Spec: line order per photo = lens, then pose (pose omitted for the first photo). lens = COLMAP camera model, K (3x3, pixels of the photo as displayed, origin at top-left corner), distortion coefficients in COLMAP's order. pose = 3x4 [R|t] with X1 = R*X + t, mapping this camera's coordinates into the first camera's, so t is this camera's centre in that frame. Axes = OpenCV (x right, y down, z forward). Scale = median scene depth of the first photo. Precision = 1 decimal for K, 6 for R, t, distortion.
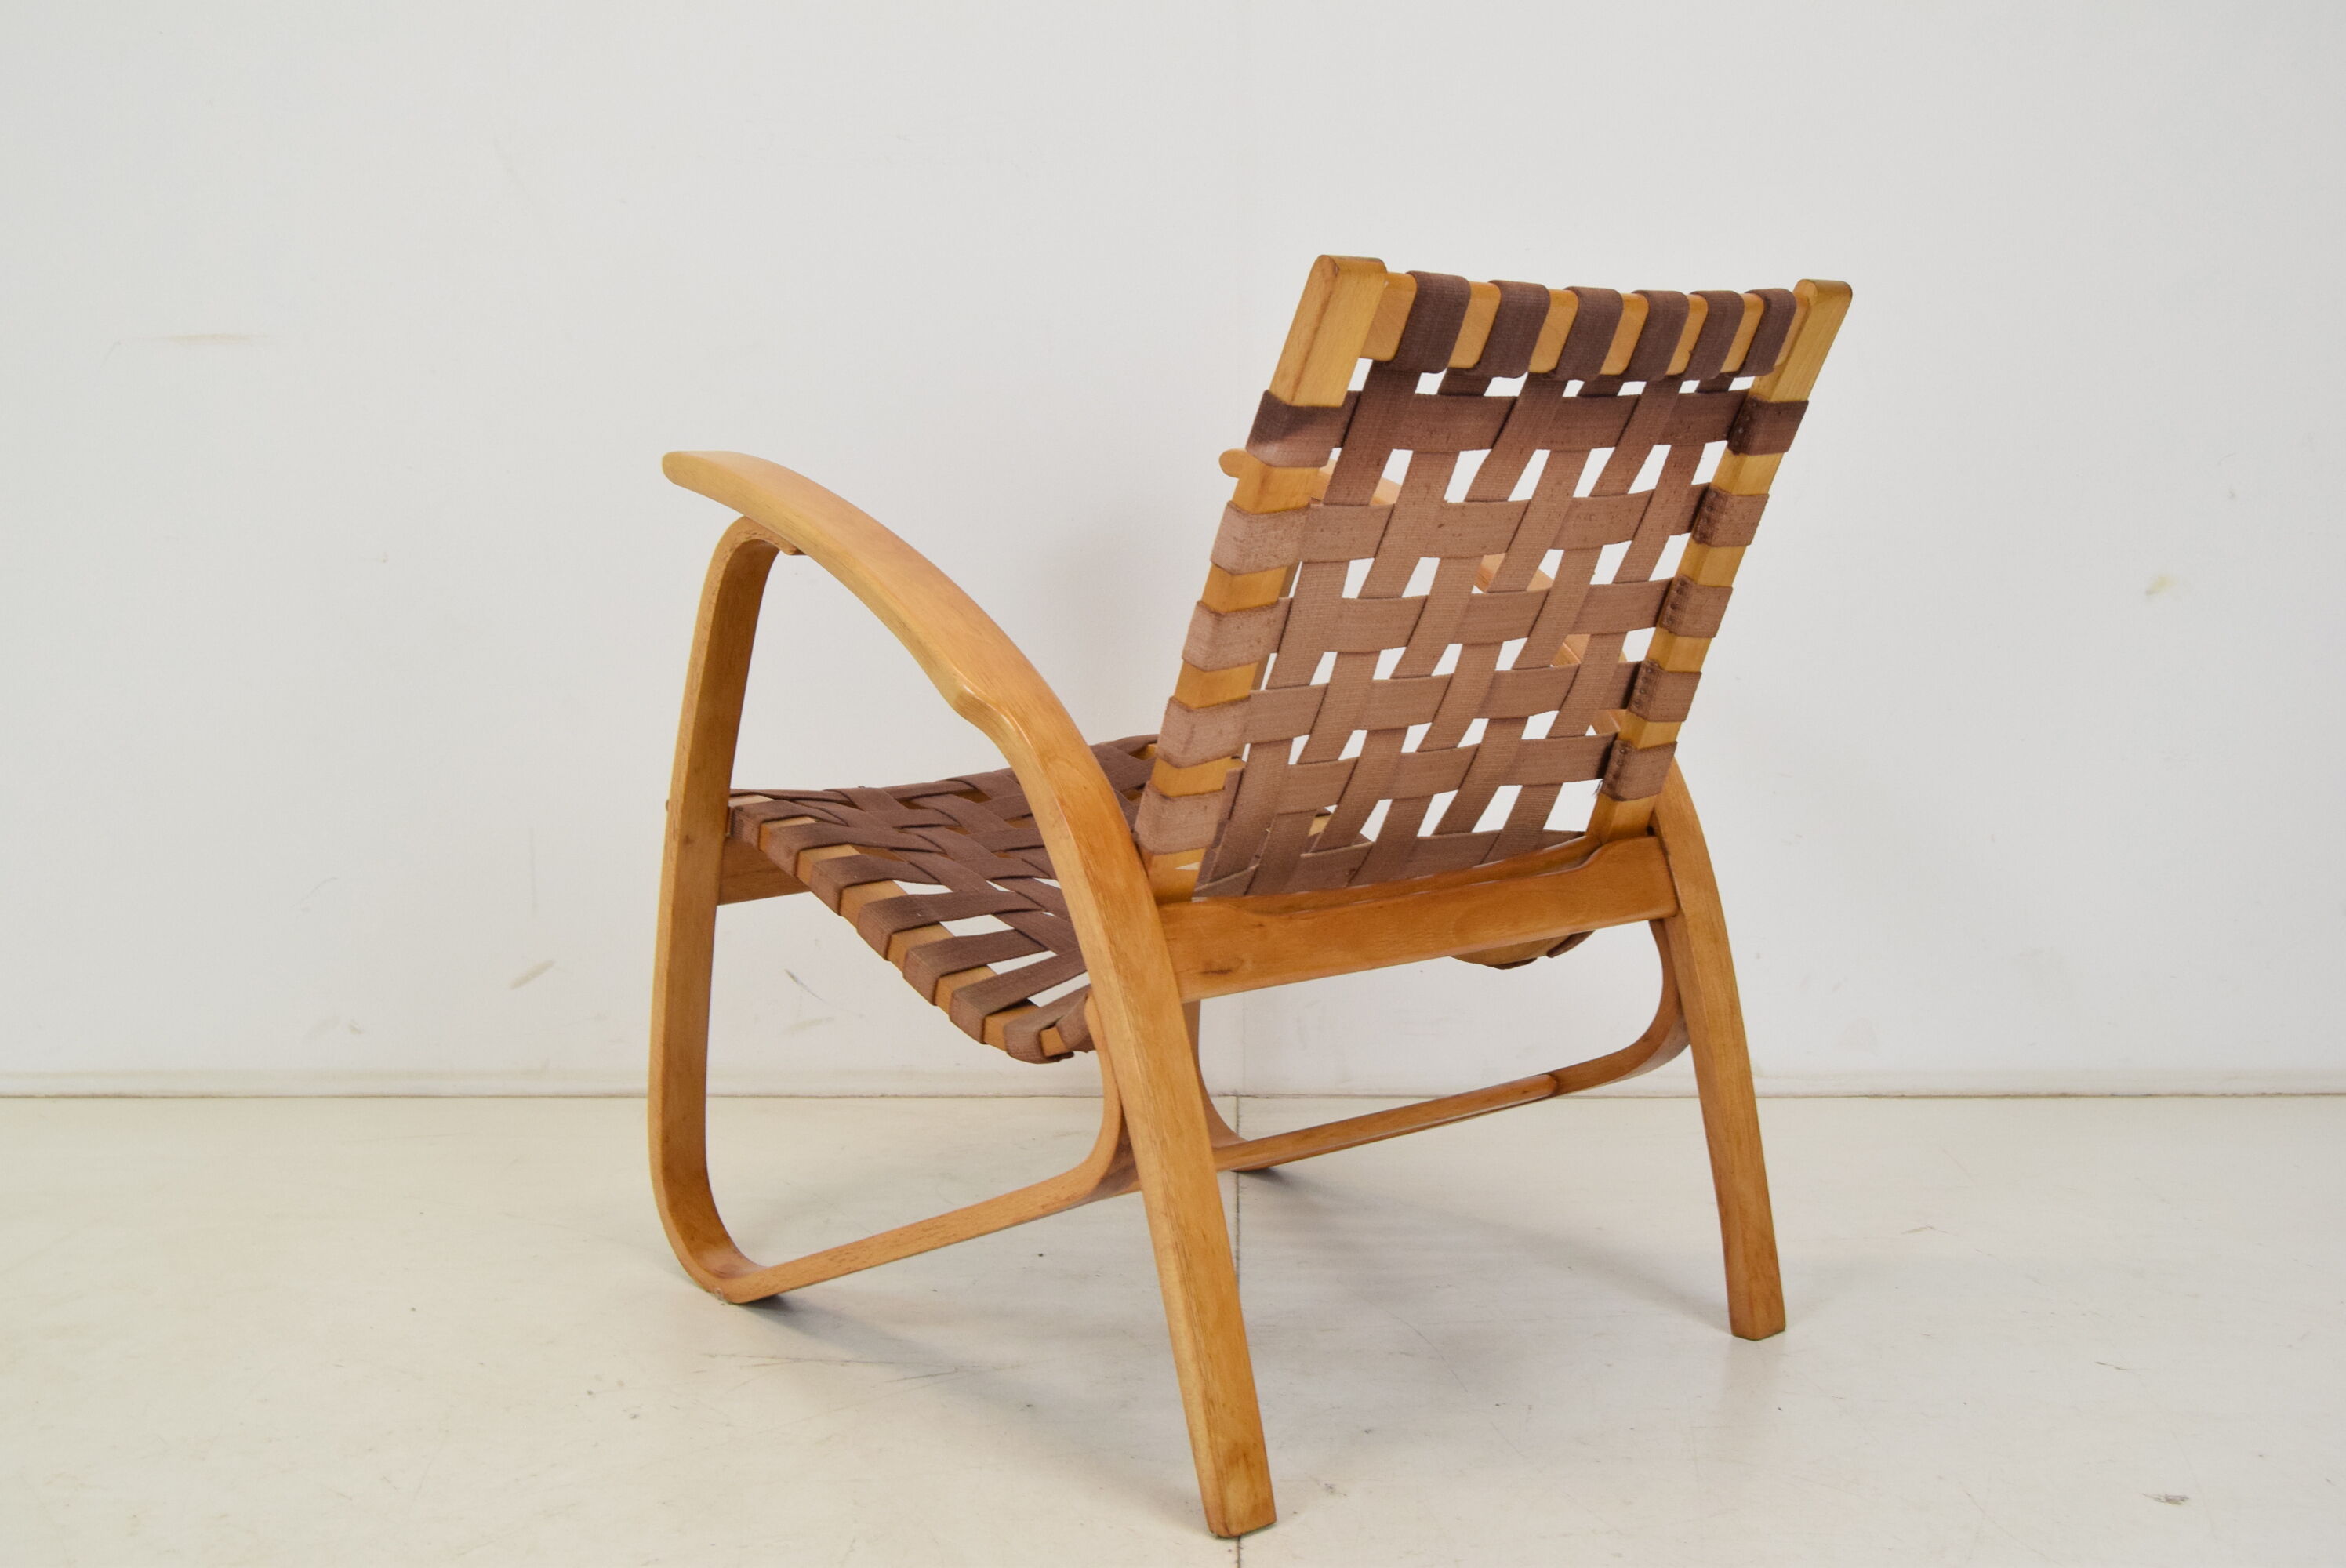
lens RADIAL K [[2849.4, 0, 1174.3], [0, 2849.4, 792.9], [0, 0, 1]] dist [-0.044855, 0.000000]
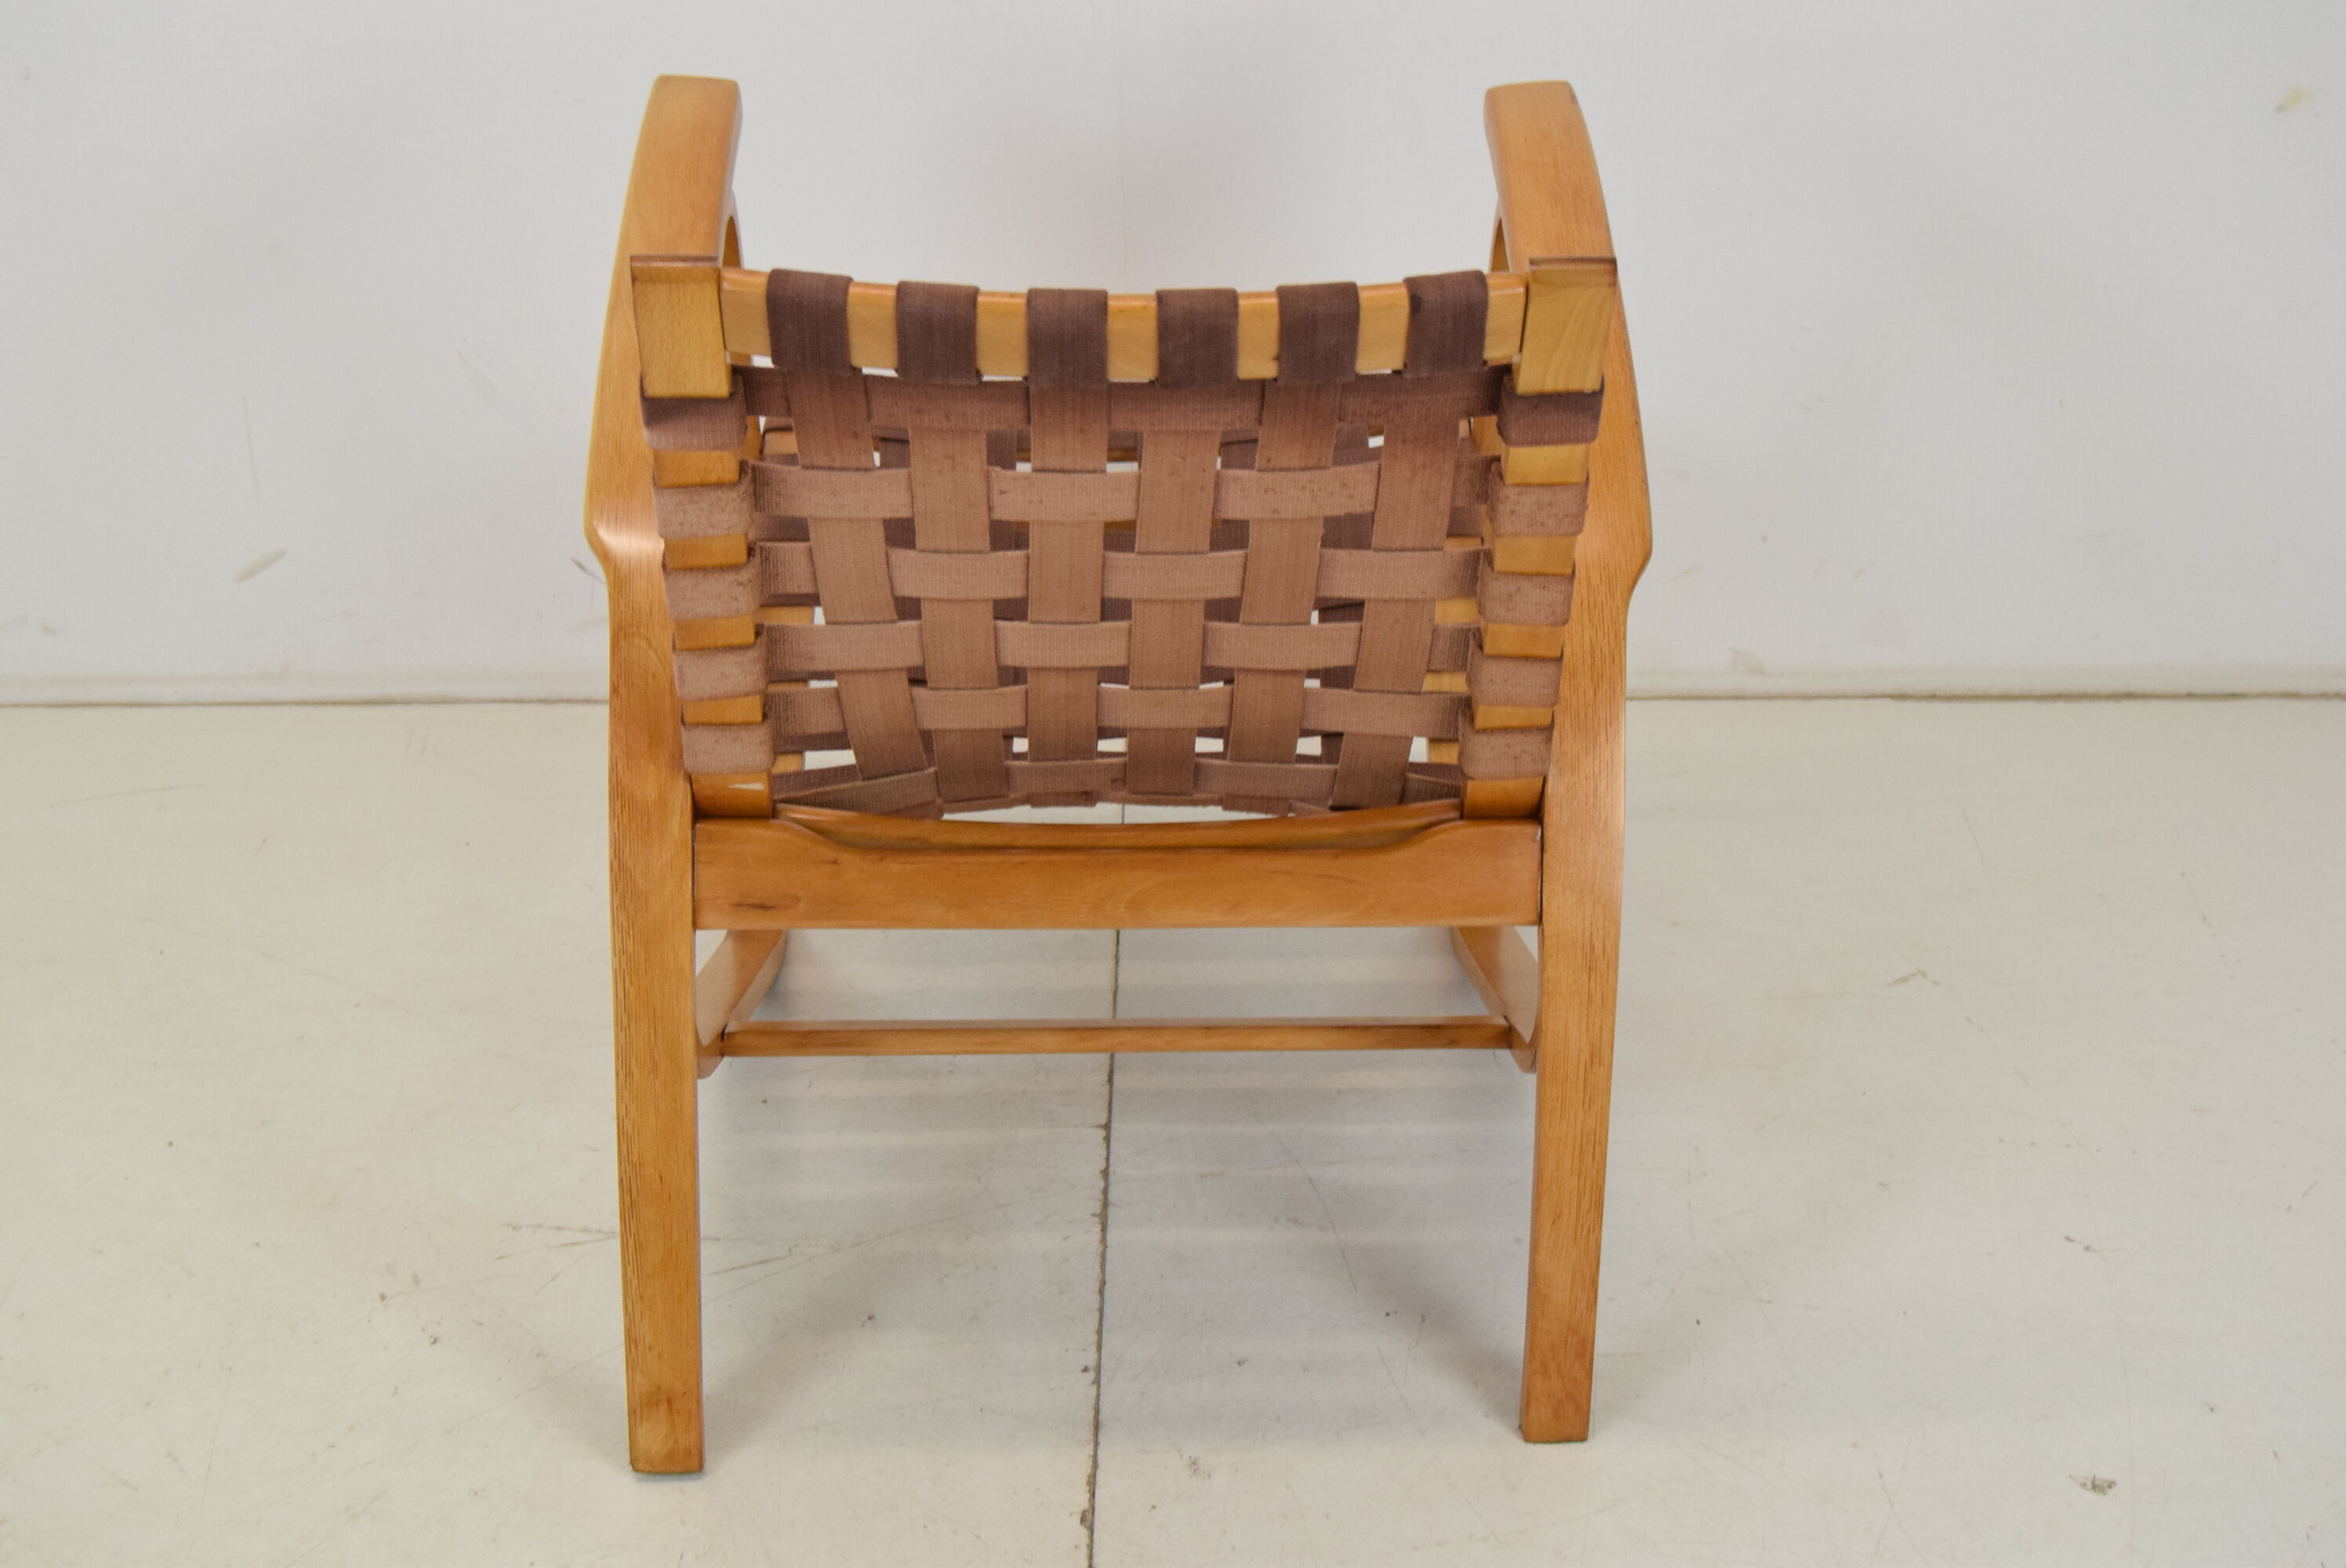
lens RADIAL K [[4004.7, 0, 1161.0], [0, 4004.7, 771.3], [0, 0, 1]] dist [-0.017539, 0.000000]
pose [[0.999947, -0.009448, 0.004182, 0.027330], [0.007453, 0.939880, 0.341425, -0.276424], [-0.007156, -0.341375, 0.939900, -0.100664]]
